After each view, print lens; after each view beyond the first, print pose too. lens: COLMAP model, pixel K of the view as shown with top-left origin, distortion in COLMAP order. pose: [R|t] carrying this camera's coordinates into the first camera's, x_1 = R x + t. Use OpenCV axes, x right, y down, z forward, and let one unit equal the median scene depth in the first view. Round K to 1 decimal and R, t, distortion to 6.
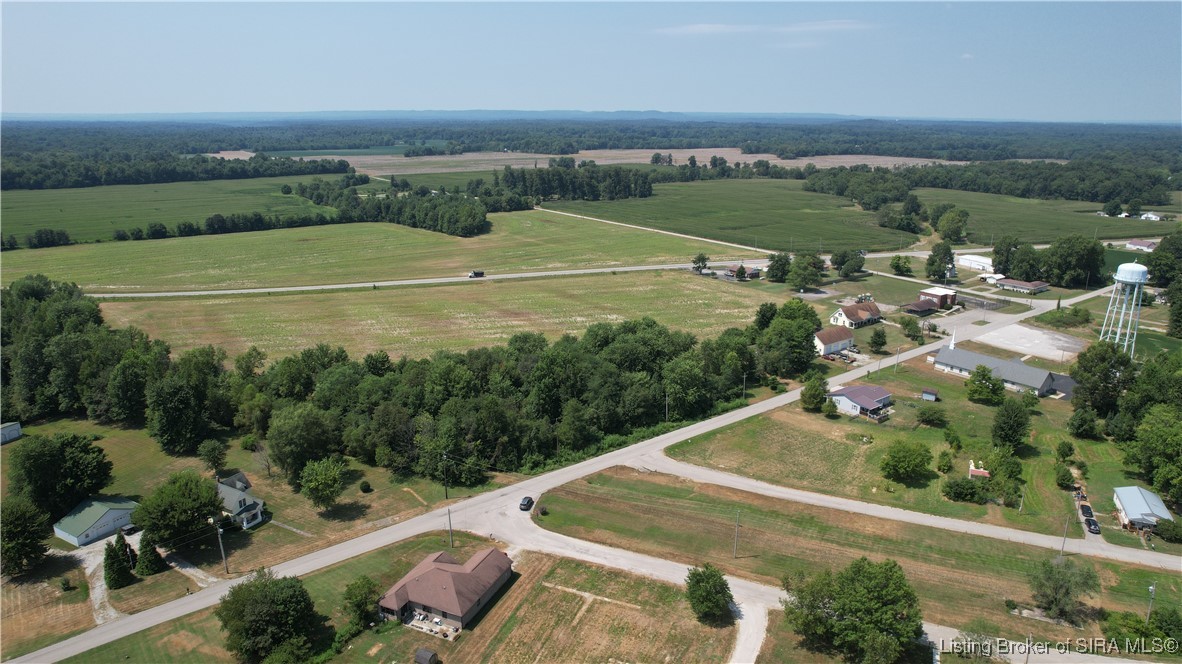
lens RADIAL K [[753.9, 0, 591.0], [0, 753.9, 332.0], [0, 0, 1]] dist [-0.079204, 0.072984]
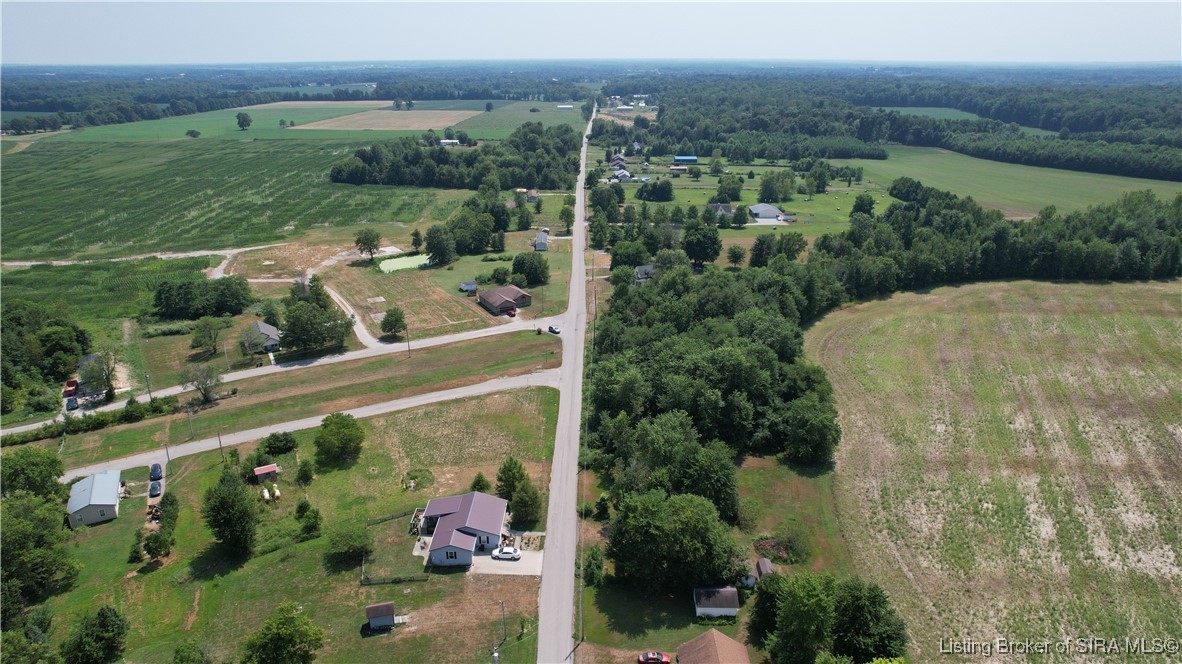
lens RADIAL K [[753.9, 0, 591.0], [0, 753.9, 332.0], [0, 0, 1]] dist [-0.079204, 0.072984]
pose [[-0.615155, 0.270609, -0.740510, 0.622503], [-0.222433, 0.841523, 0.492303, -0.329016], [0.756378, 0.467556, -0.457475, 1.124195]]
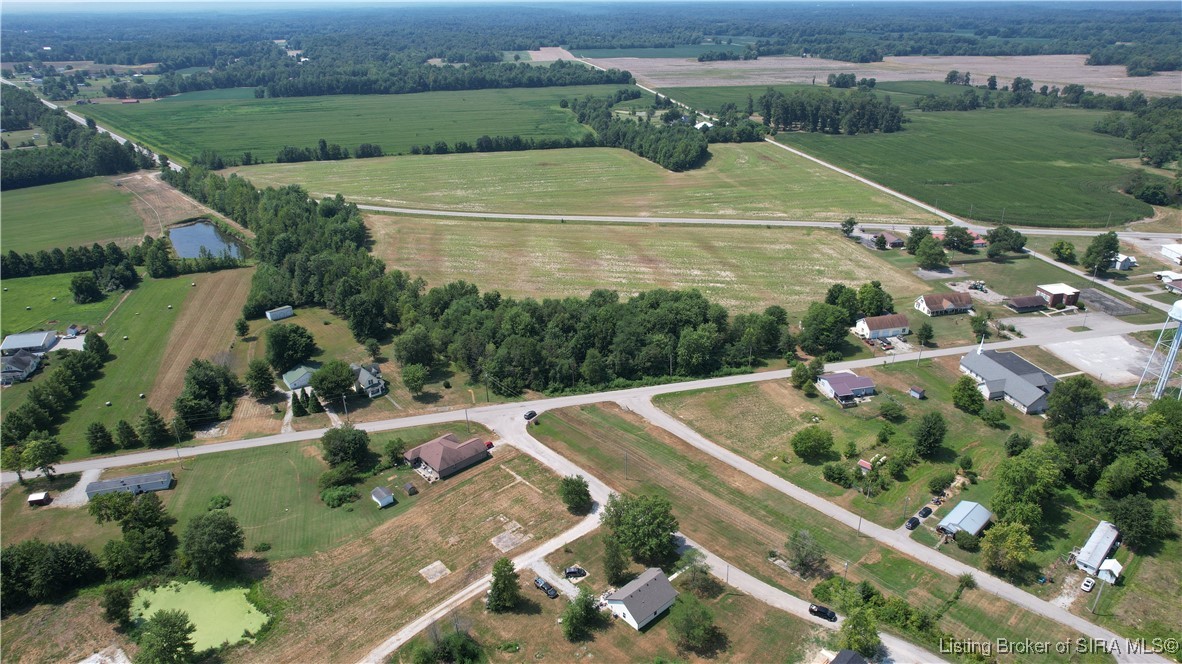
lens RADIAL K [[753.9, 0, 591.0], [0, 753.9, 332.0], [0, 0, 1]] dist [-0.079204, 0.072984]
pose [[0.912118, 0.157379, -0.378513, 0.373440], [-0.101635, 0.981358, 0.163117, -0.127145], [0.397128, -0.110312, 0.911110, -0.204255]]
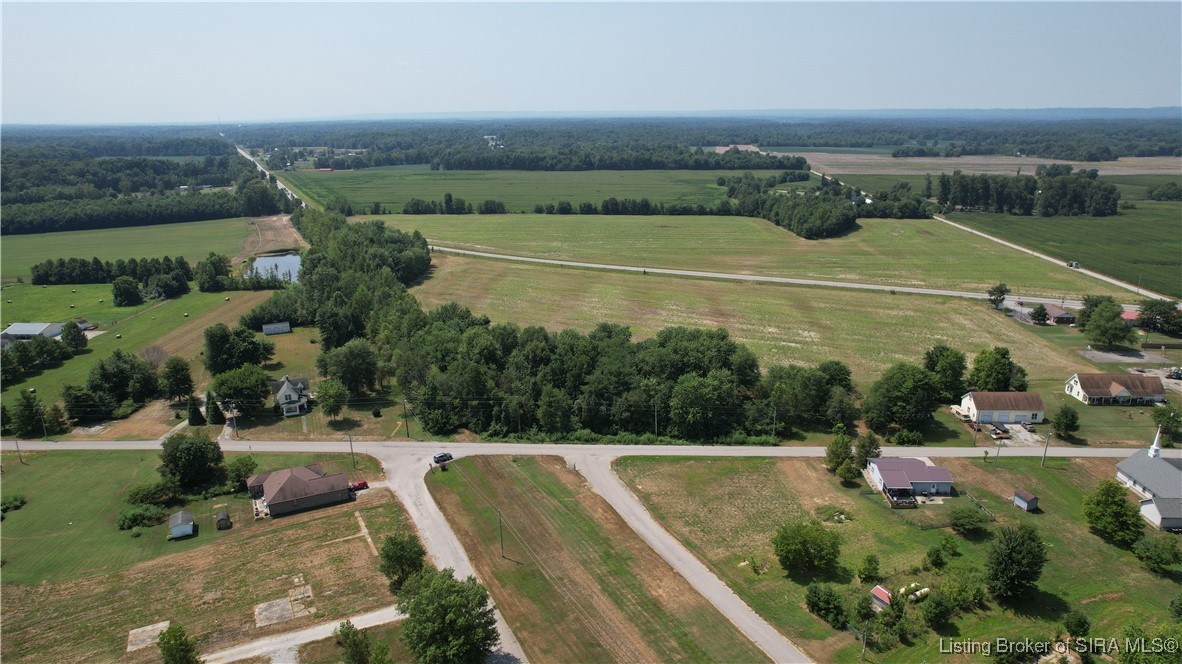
lens RADIAL K [[753.9, 0, 591.0], [0, 753.9, 332.0], [0, 0, 1]] dist [-0.079204, 0.072984]
pose [[0.766973, 0.171658, -0.618293, 0.489744], [-0.169899, 0.983491, 0.062295, -0.043298], [0.618778, 0.057269, 0.783475, 0.157605]]
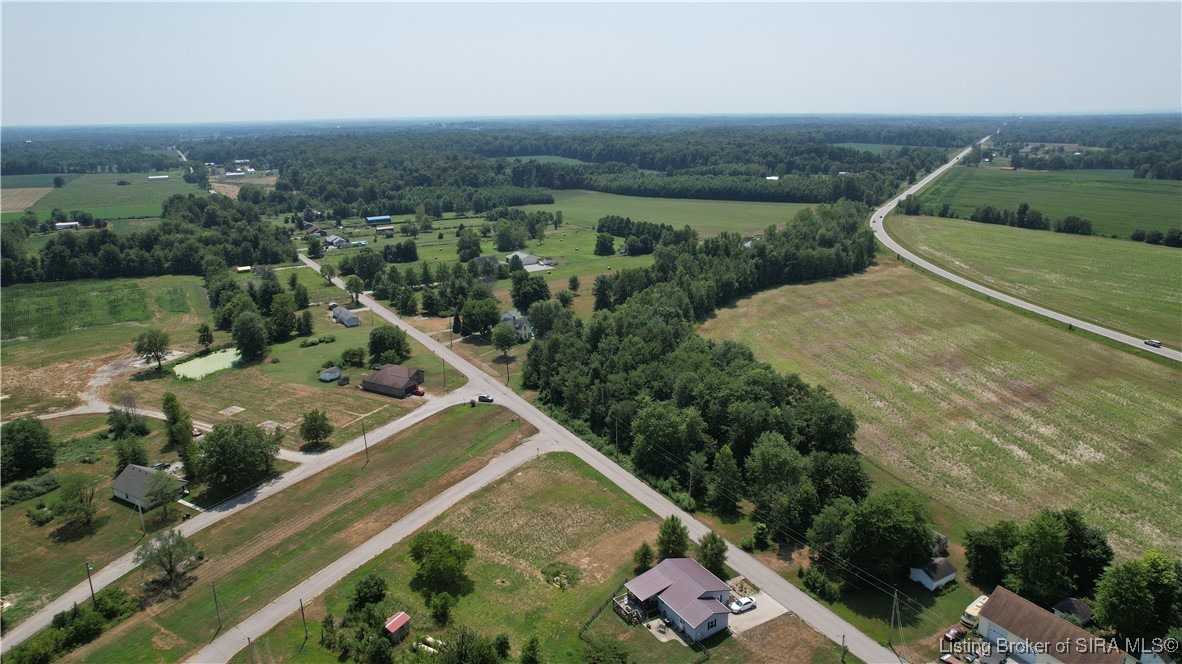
lens RADIAL K [[753.9, 0, 591.0], [0, 753.9, 332.0], [0, 0, 1]] dist [-0.079204, 0.072984]
pose [[-0.107760, 0.278330, -0.954421, 0.760554], [-0.267334, 0.916540, 0.297467, -0.222979], [0.957559, 0.287205, -0.024360, 0.770343]]
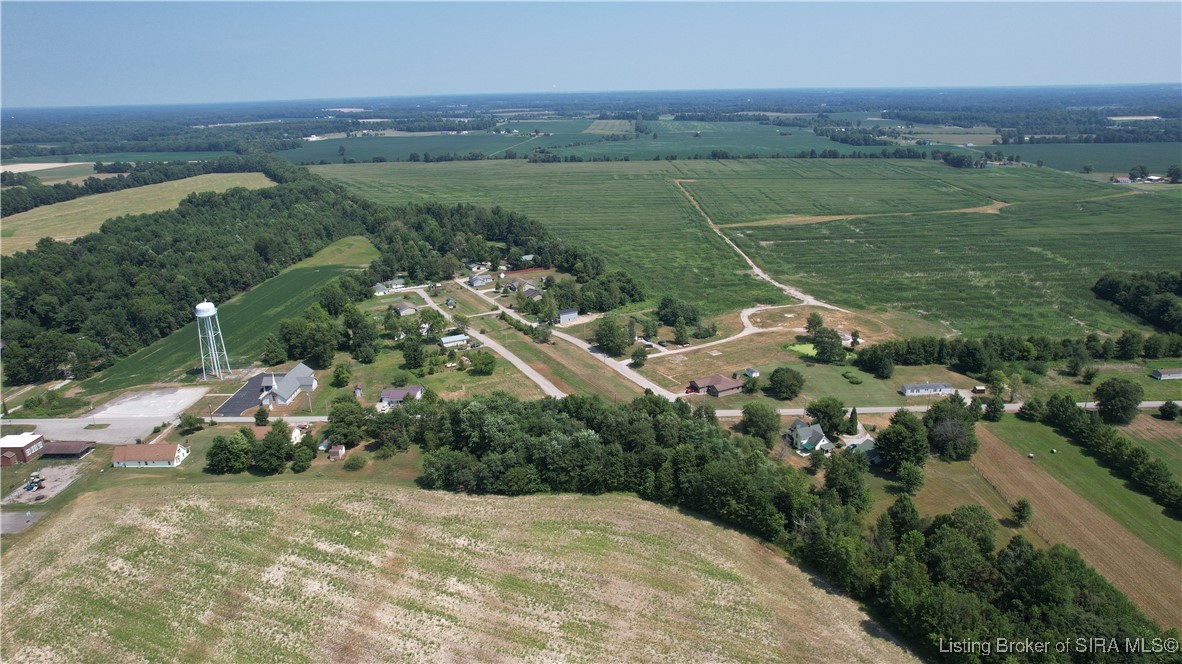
lens RADIAL K [[753.9, 0, 591.0], [0, 753.9, 332.0], [0, 0, 1]] dist [-0.079204, 0.072984]
pose [[-0.786384, -0.182173, 0.590265, -0.687574], [0.189348, 0.838449, 0.511030, -0.615382], [-0.588003, 0.513631, -0.624849, 1.434137]]
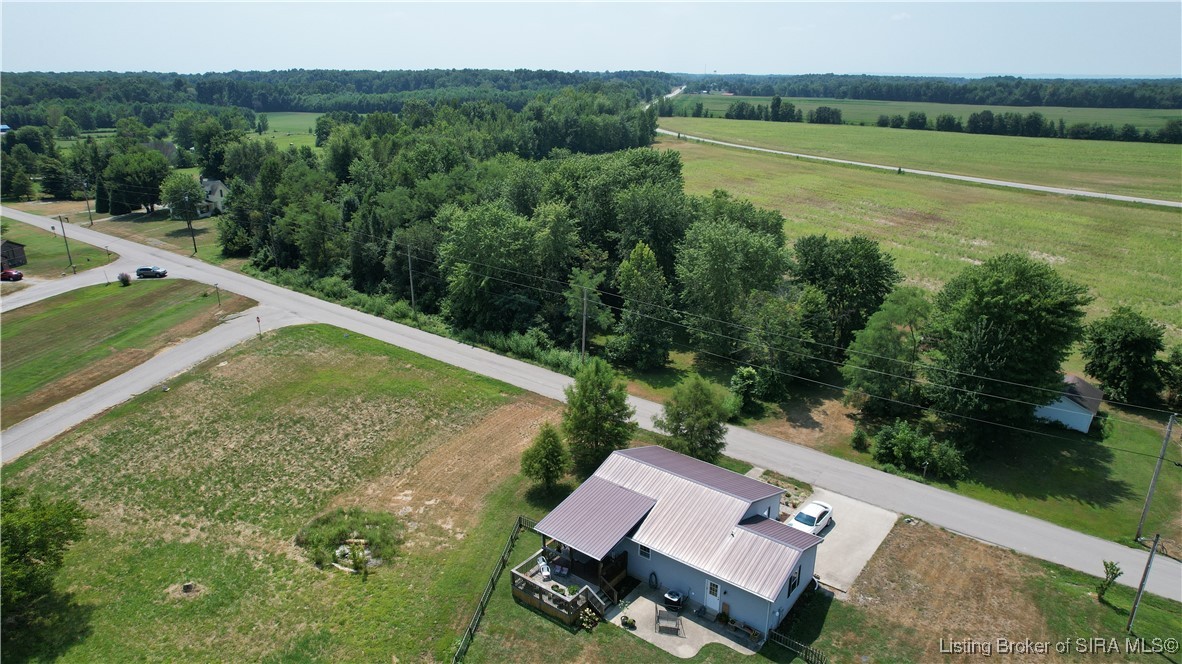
lens RADIAL K [[756.3, 0, 591.0], [0, 756.3, 332.0], [0, 0, 1]] dist [-0.088013, 0.083638]
pose [[0.255373, 0.314207, -0.914362, 0.479354], [-0.273907, 0.930487, 0.243248, -0.014102], [0.927232, 0.188331, 0.323684, 0.770437]]
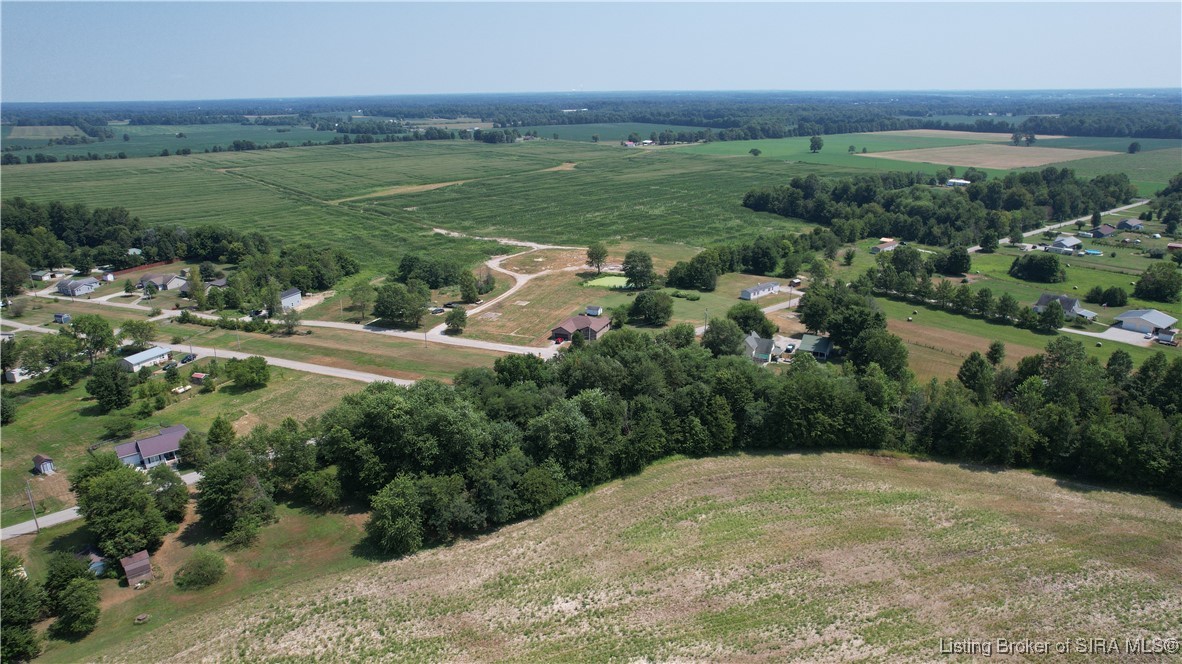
lens RADIAL K [[753.9, 0, 591.0], [0, 753.9, 332.0], [0, 0, 1]] dist [-0.079204, 0.072984]
pose [[-0.999759, 0.013312, -0.017461, -0.094066], [0.001120, 0.825121, 0.564954, -0.417107], [0.021928, 0.564799, -0.824937, 1.408800]]
